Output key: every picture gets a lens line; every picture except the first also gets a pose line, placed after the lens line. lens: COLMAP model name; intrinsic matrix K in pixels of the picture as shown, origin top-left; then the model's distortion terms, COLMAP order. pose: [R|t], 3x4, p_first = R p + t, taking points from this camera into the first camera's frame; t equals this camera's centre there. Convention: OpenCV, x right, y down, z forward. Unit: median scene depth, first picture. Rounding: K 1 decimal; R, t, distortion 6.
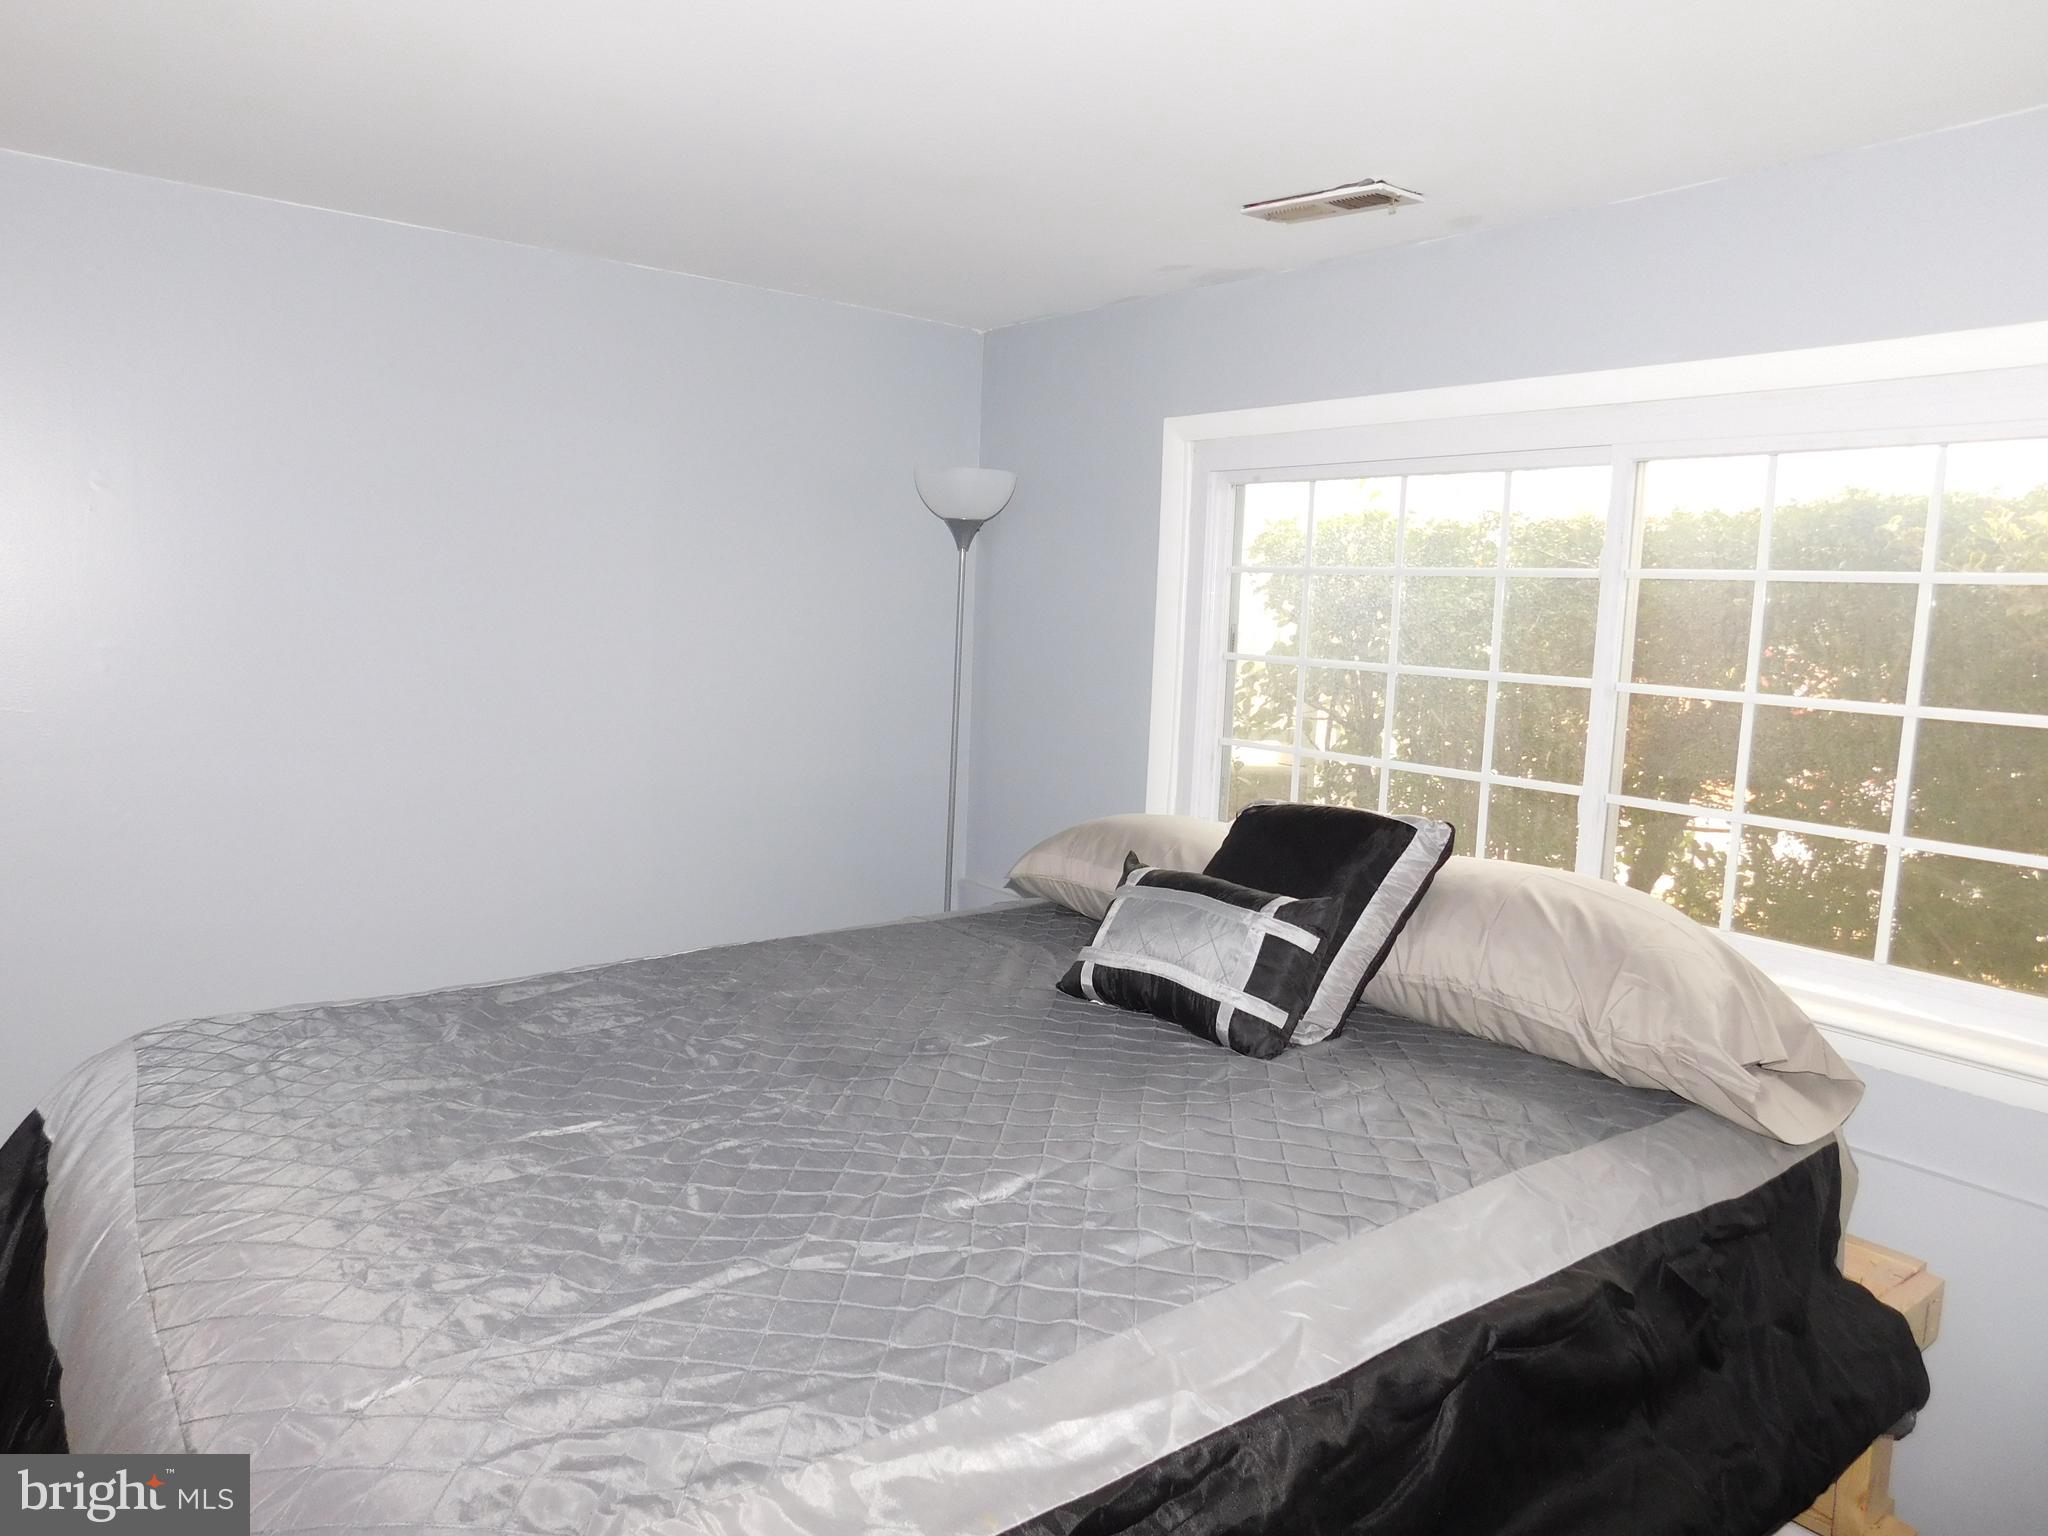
lens RADIAL K [[1358.4, 0, 1024.0], [0, 1358.4, 768.0], [0, 0, 1]] dist [-0.068485, 0.065053]
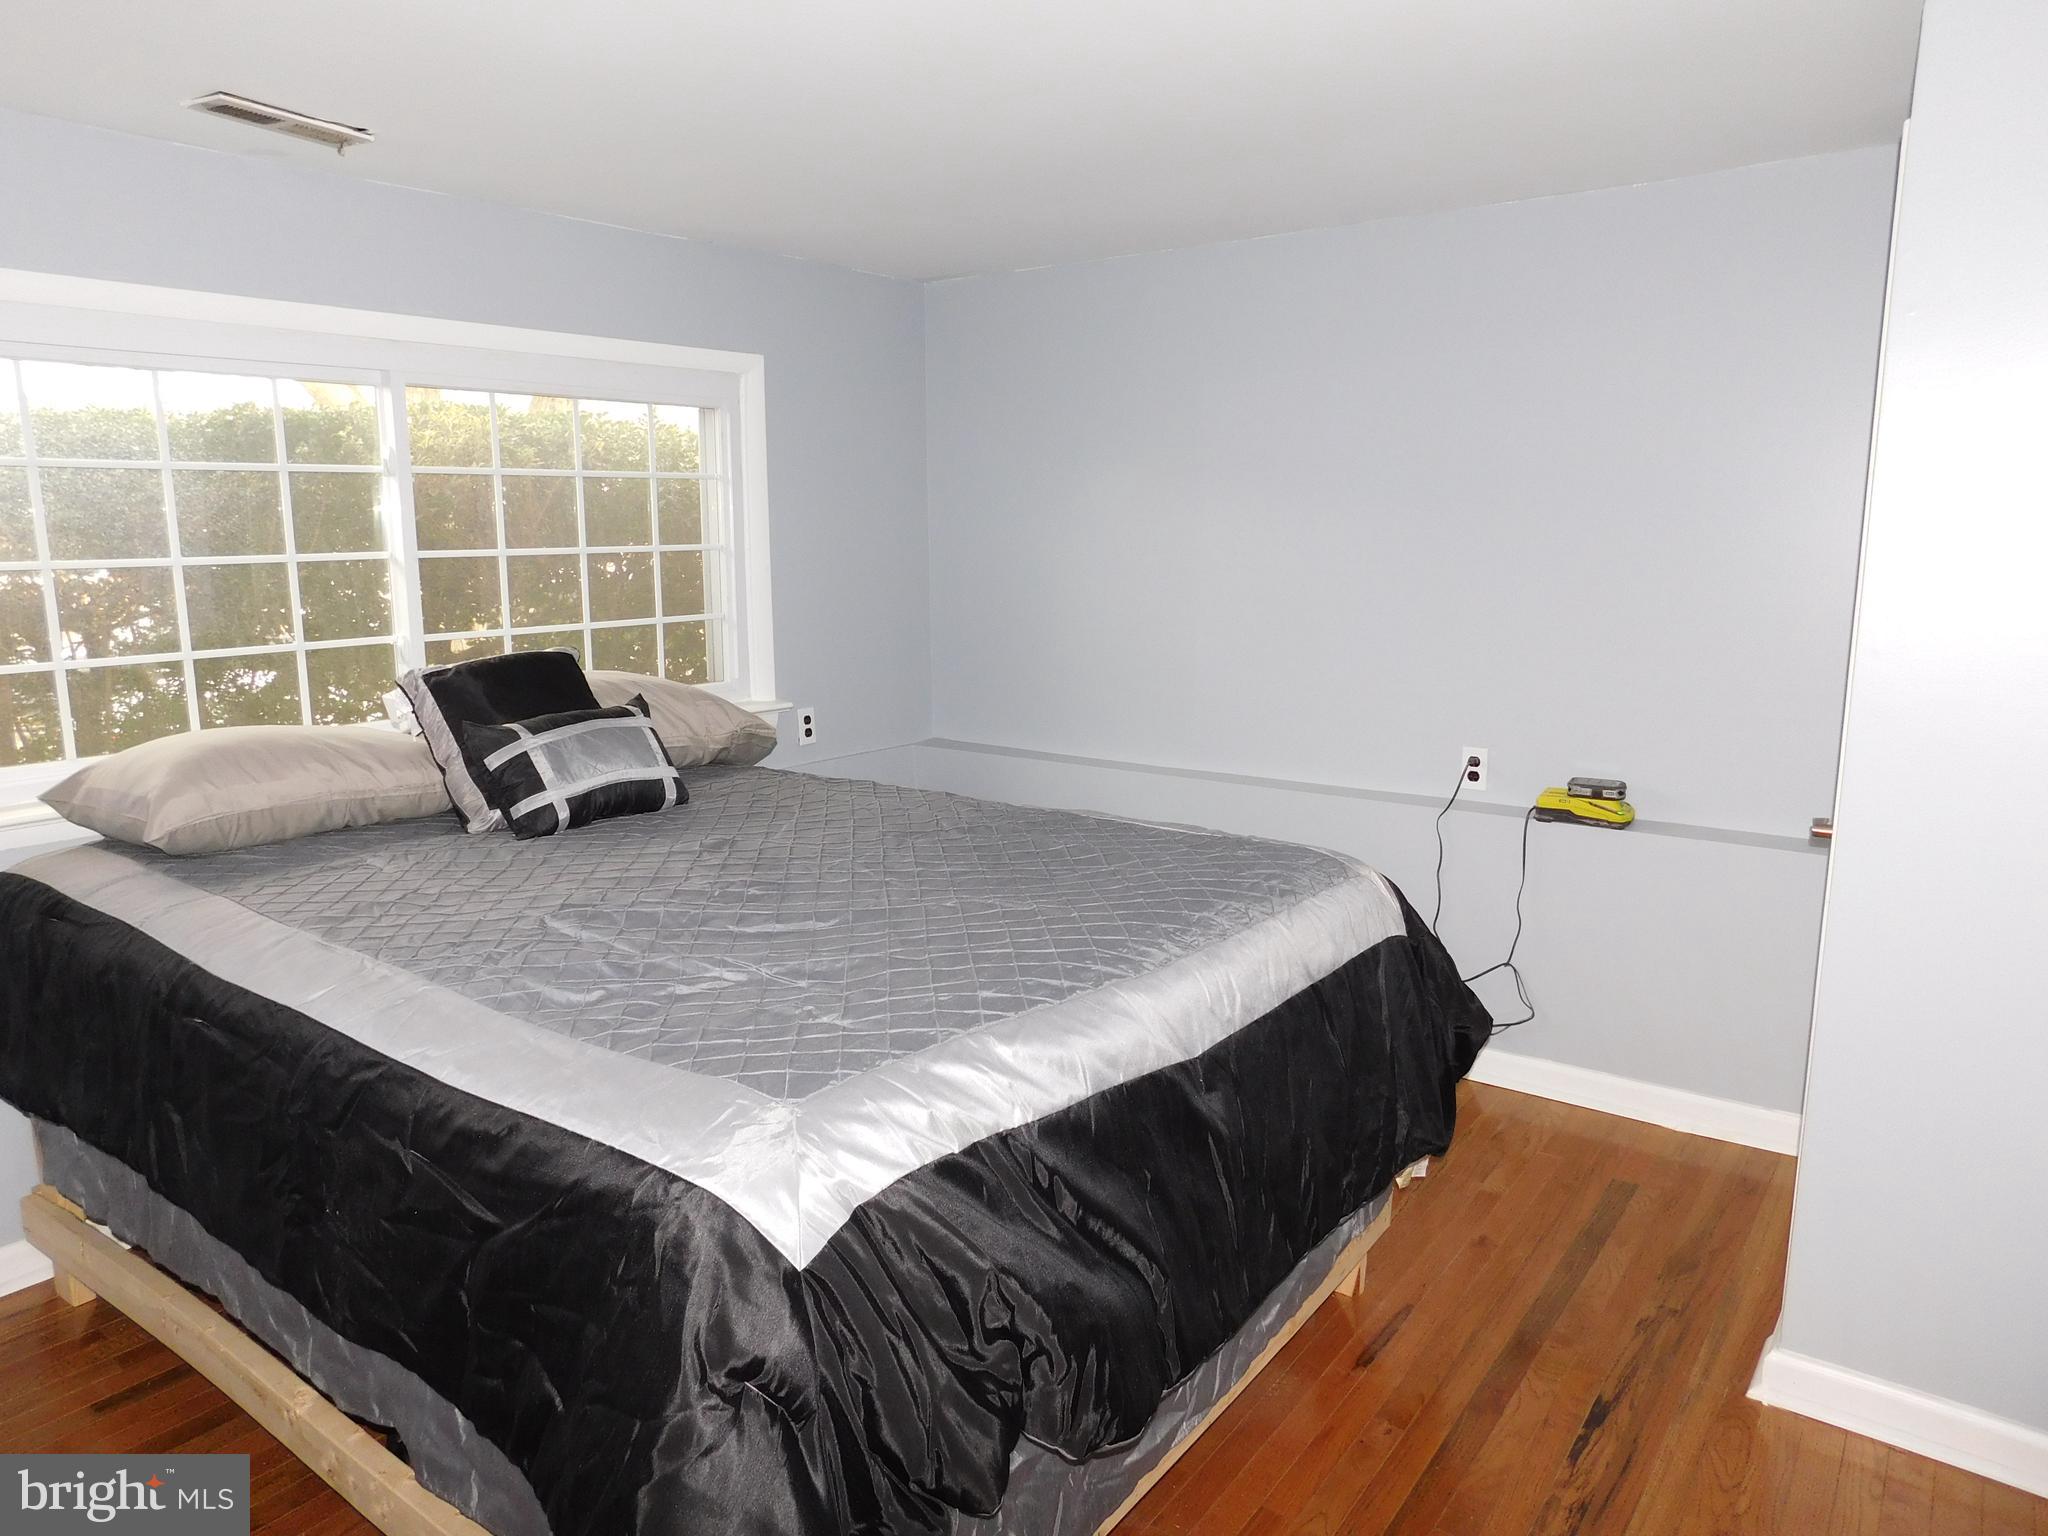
lens RADIAL K [[1358.4, 0, 1024.0], [0, 1358.4, 768.0], [0, 0, 1]] dist [-0.068485, 0.065053]
pose [[-0.282836, -0.197556, 0.938603, -1.117216], [0.133437, 0.960939, 0.242467, -0.108924], [-0.949841, 0.193823, -0.245427, 0.865563]]
